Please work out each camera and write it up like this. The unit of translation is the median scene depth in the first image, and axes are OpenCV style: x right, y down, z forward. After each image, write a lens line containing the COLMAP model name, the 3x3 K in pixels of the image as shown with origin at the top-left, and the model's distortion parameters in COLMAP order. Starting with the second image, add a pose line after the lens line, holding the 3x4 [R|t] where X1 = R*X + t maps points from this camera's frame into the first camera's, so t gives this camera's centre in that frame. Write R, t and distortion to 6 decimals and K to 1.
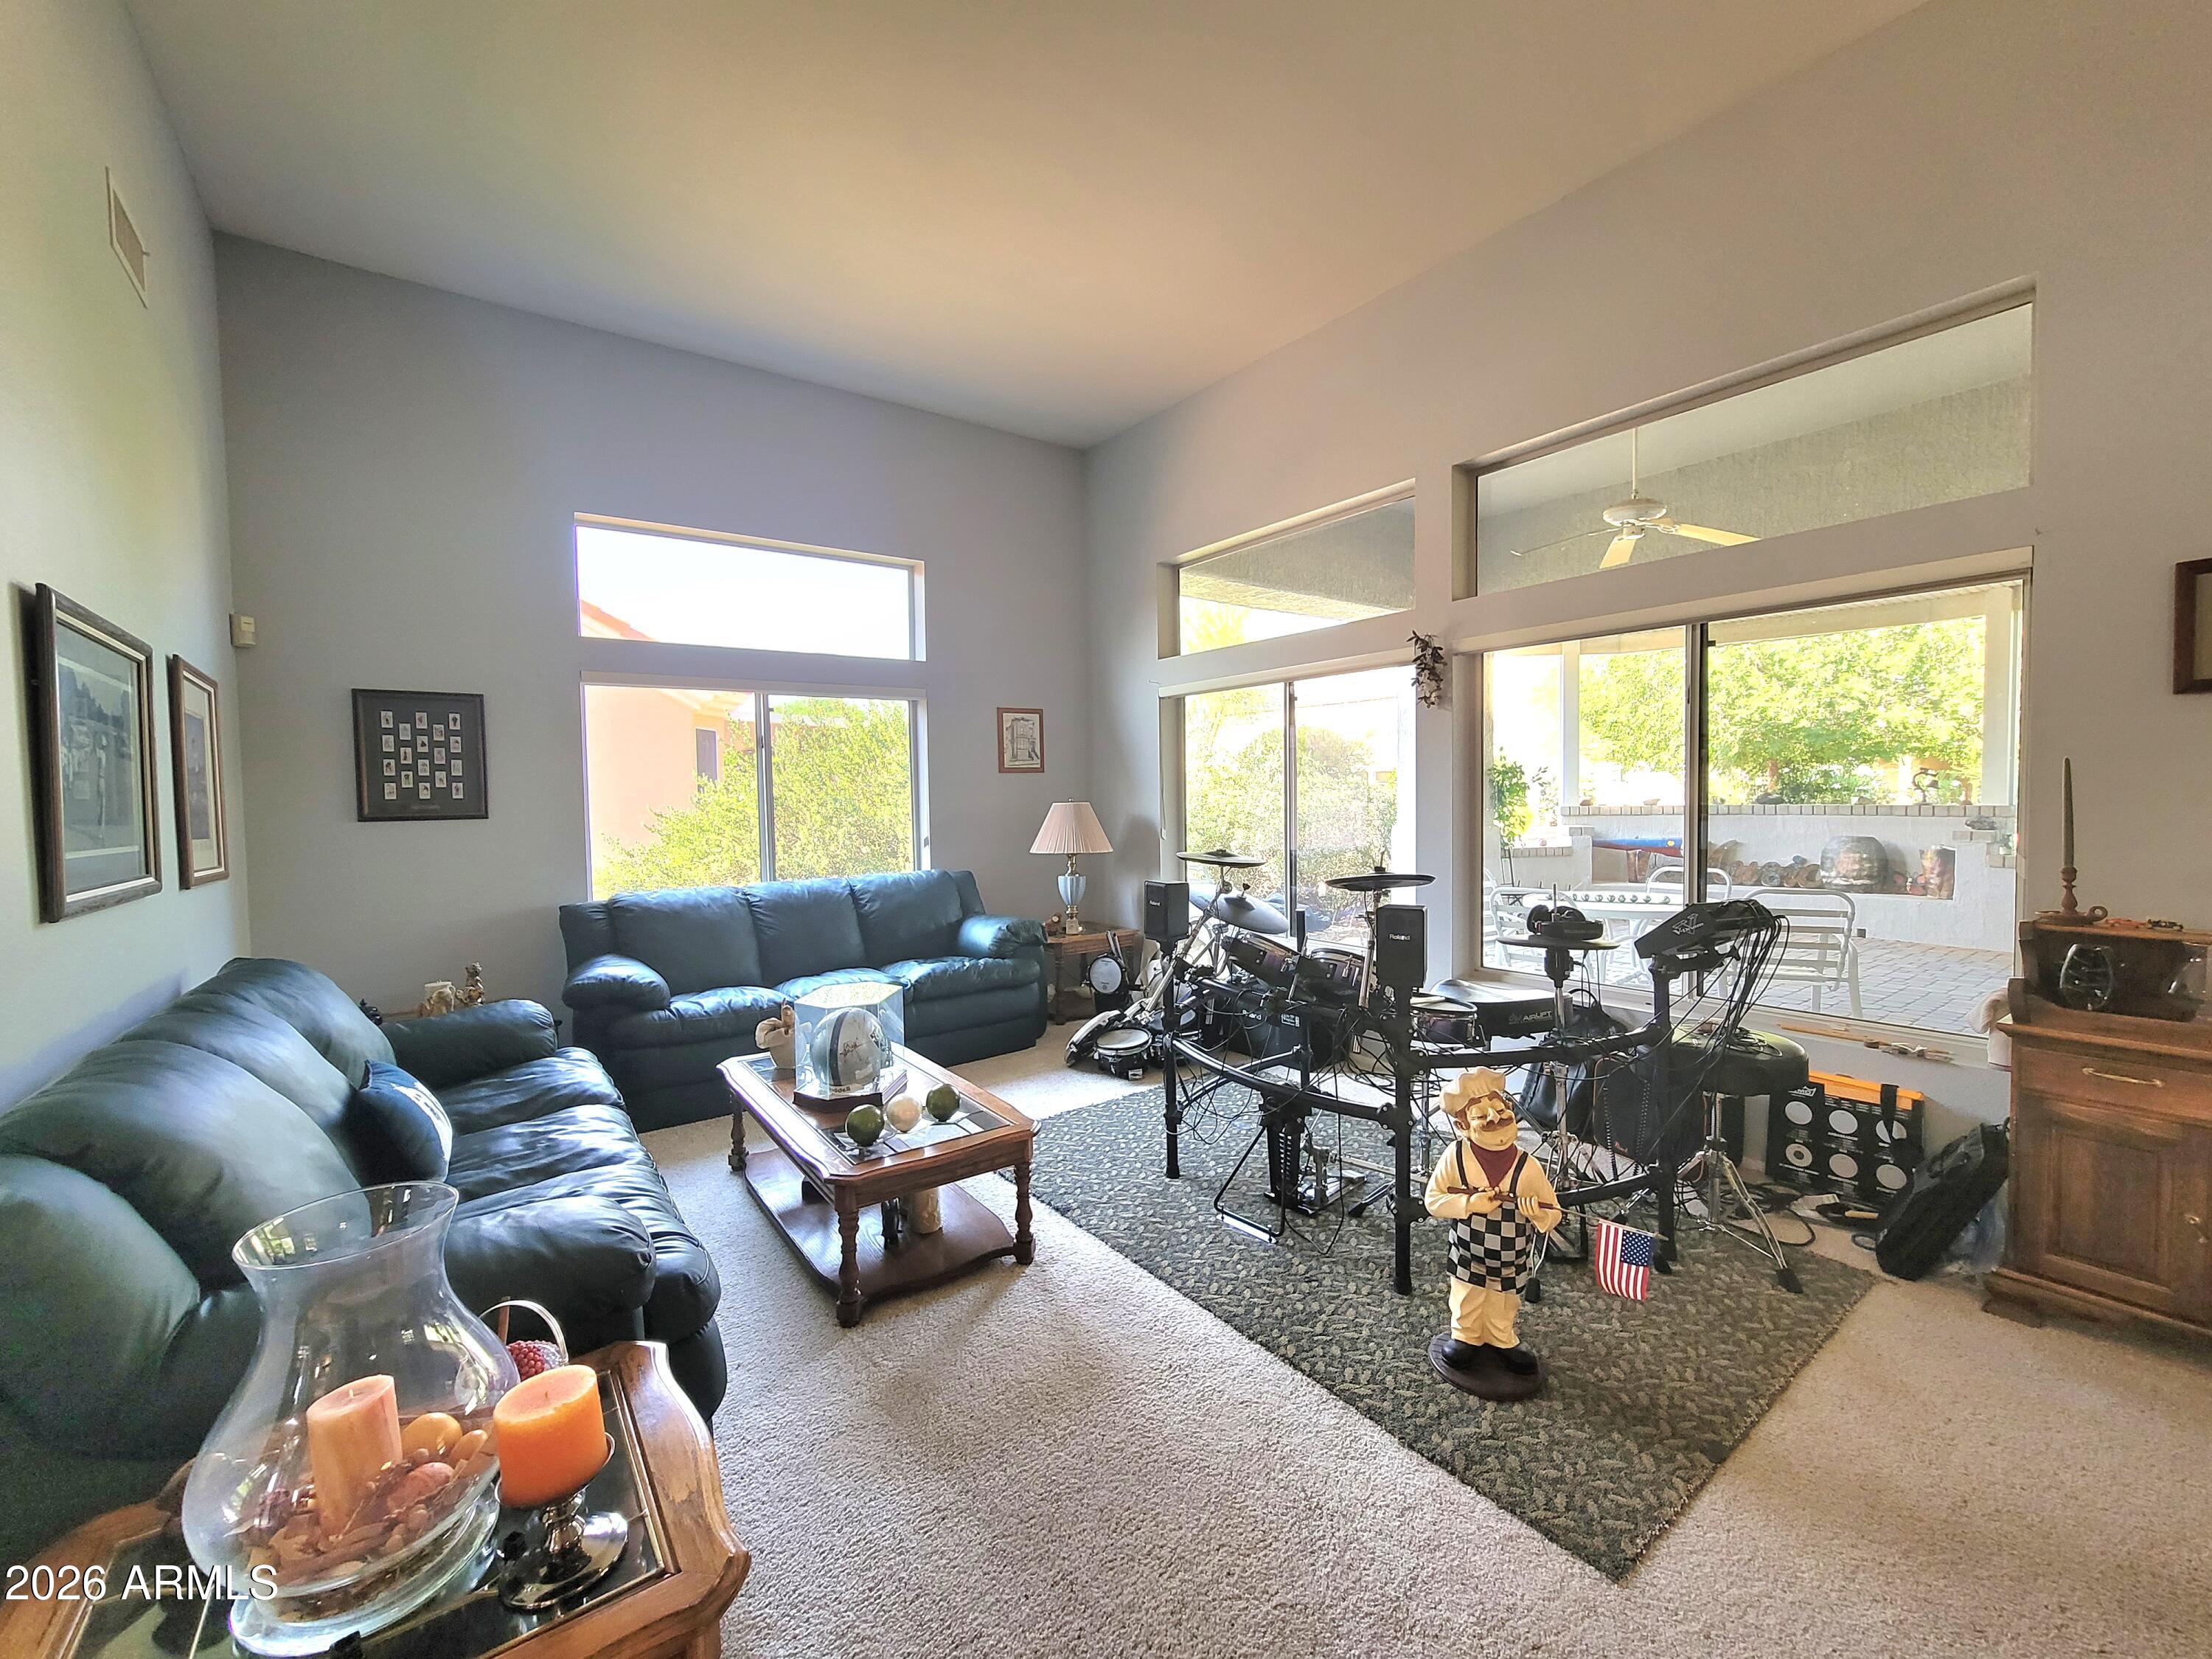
lens RADIAL K [[903.4, 0, 1112.4], [0, 903.4, 824.4], [0, 0, 1]] dist [-0.001996, -0.000195]
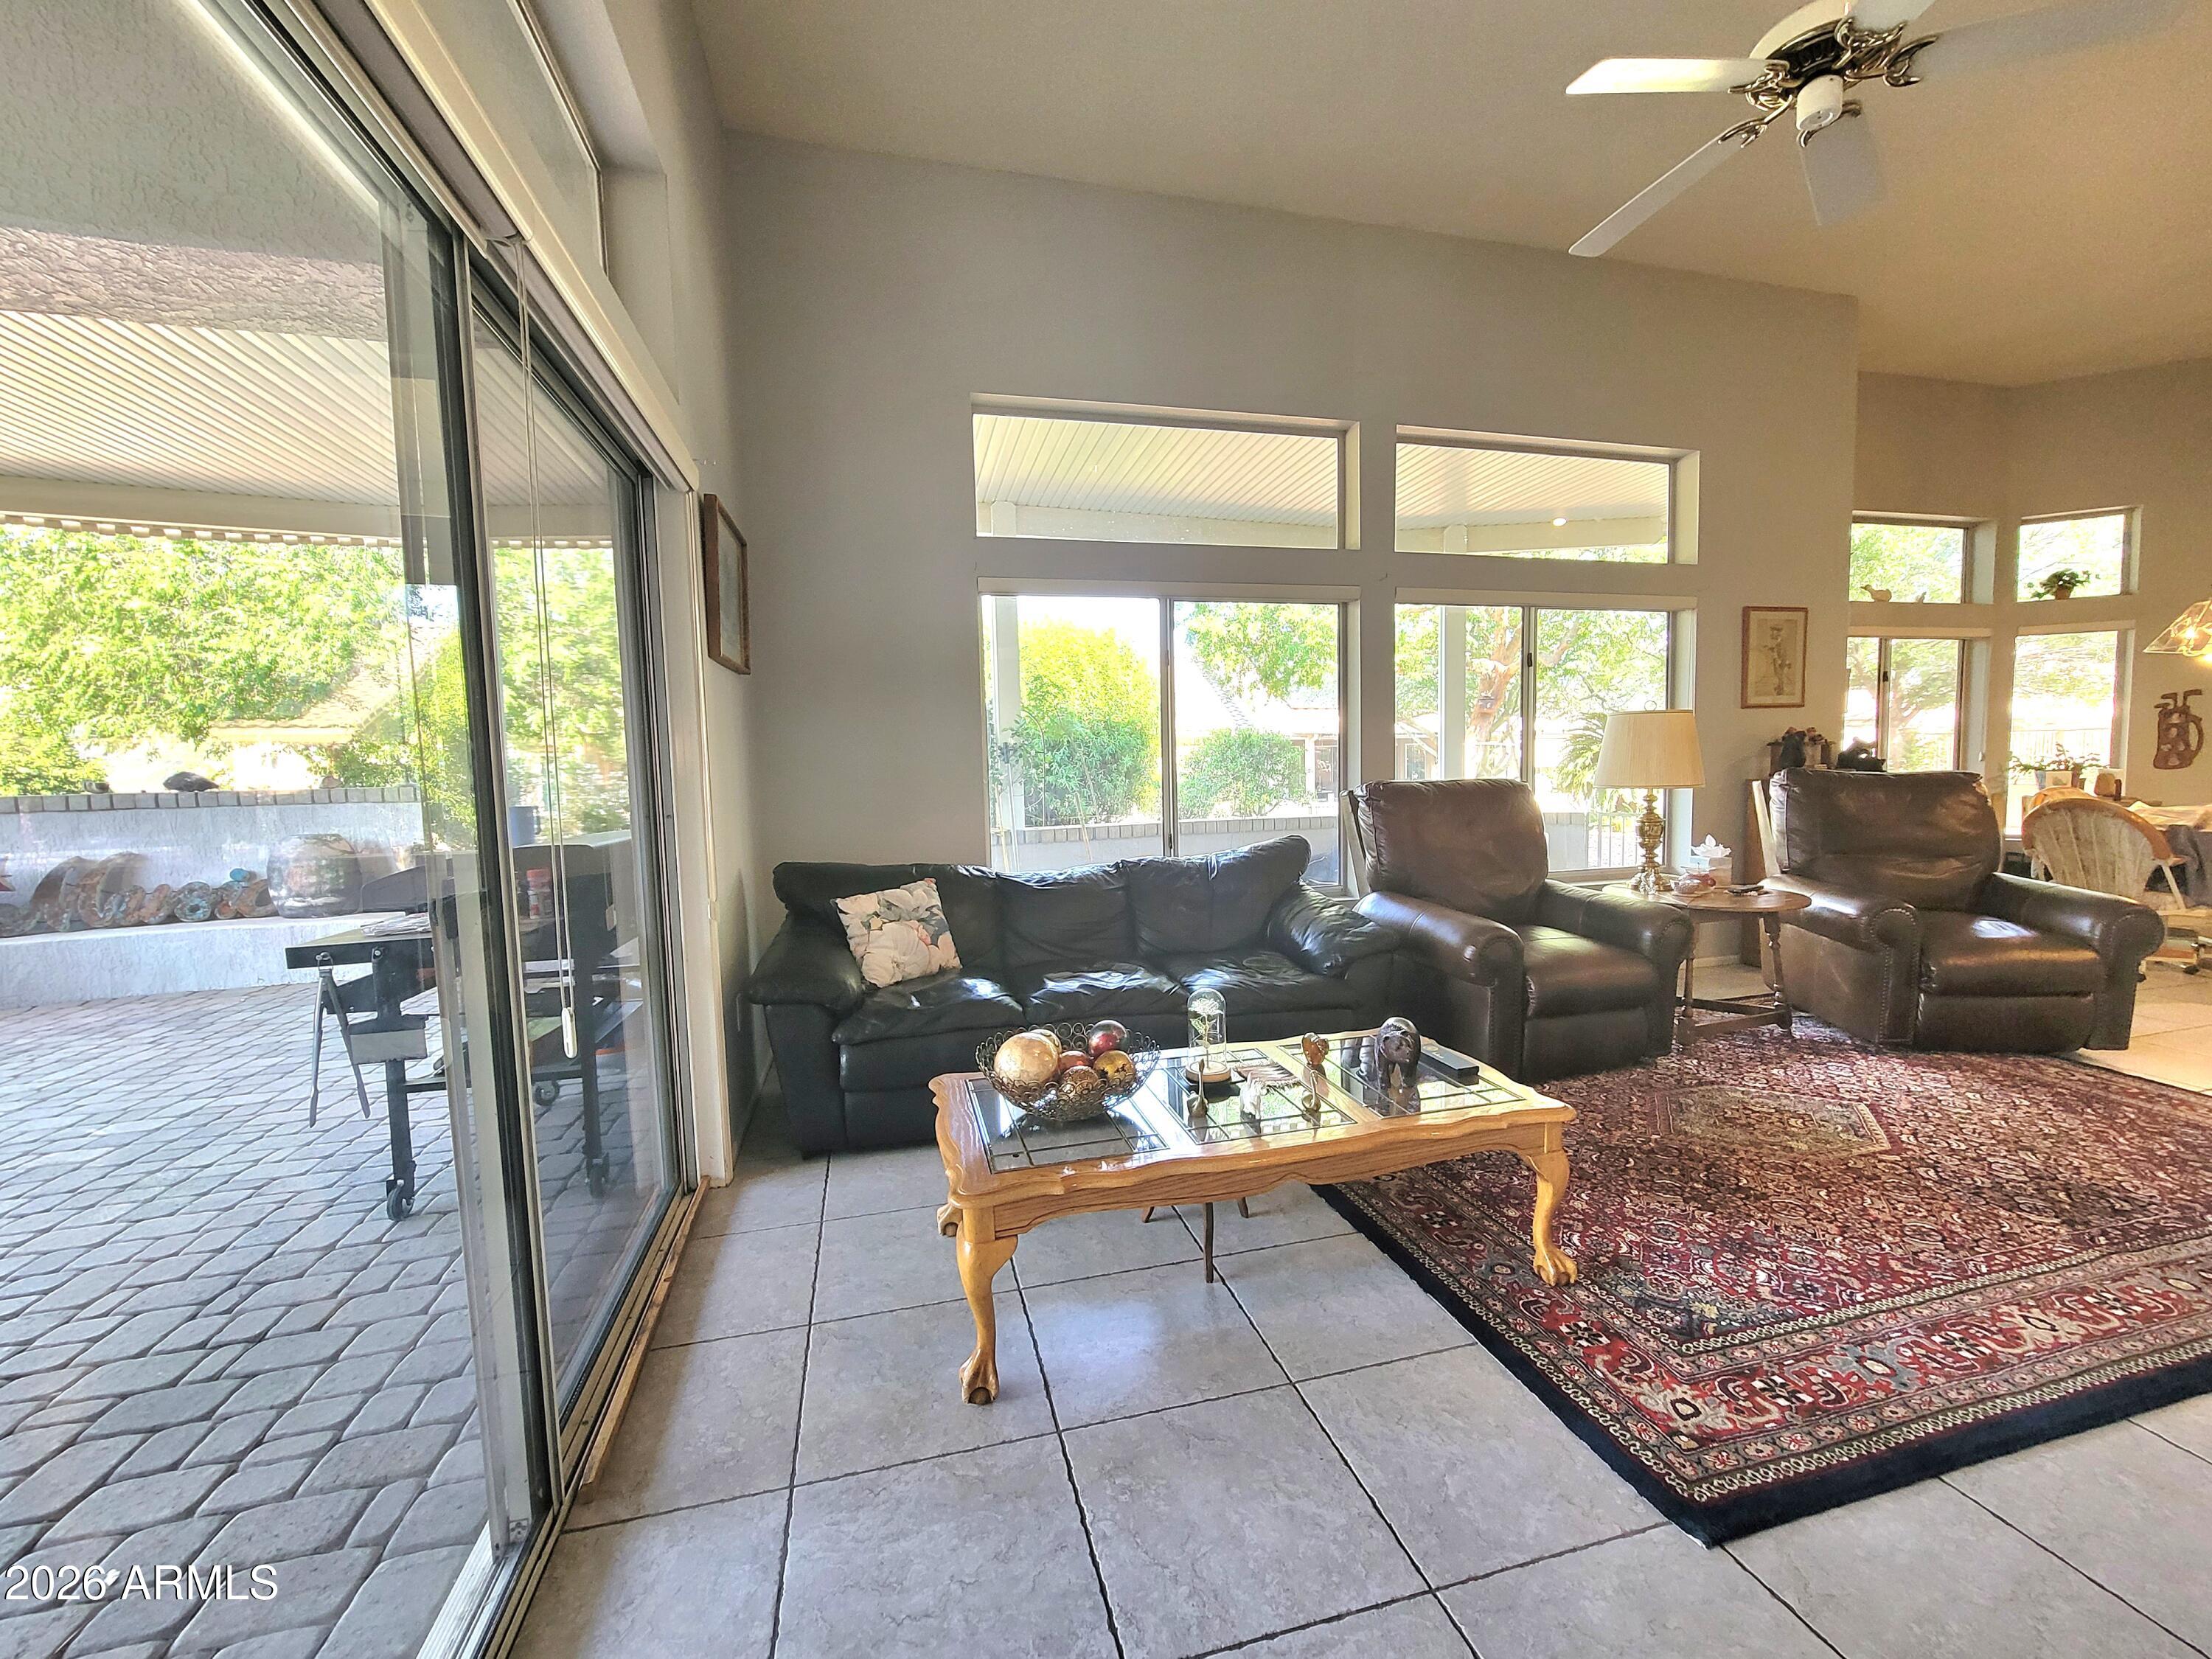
lens RADIAL K [[890.2, 0, 1099.6], [0, 890.2, 830.8], [0, 0, 1]] dist [-0.001957, -0.000033]
pose [[0.392291, -0.063825, 0.917624, 0.402885], [0.049873, 0.997598, 0.048067, 0.007120], [-0.918488, 0.026909, 0.394532, 0.171084]]
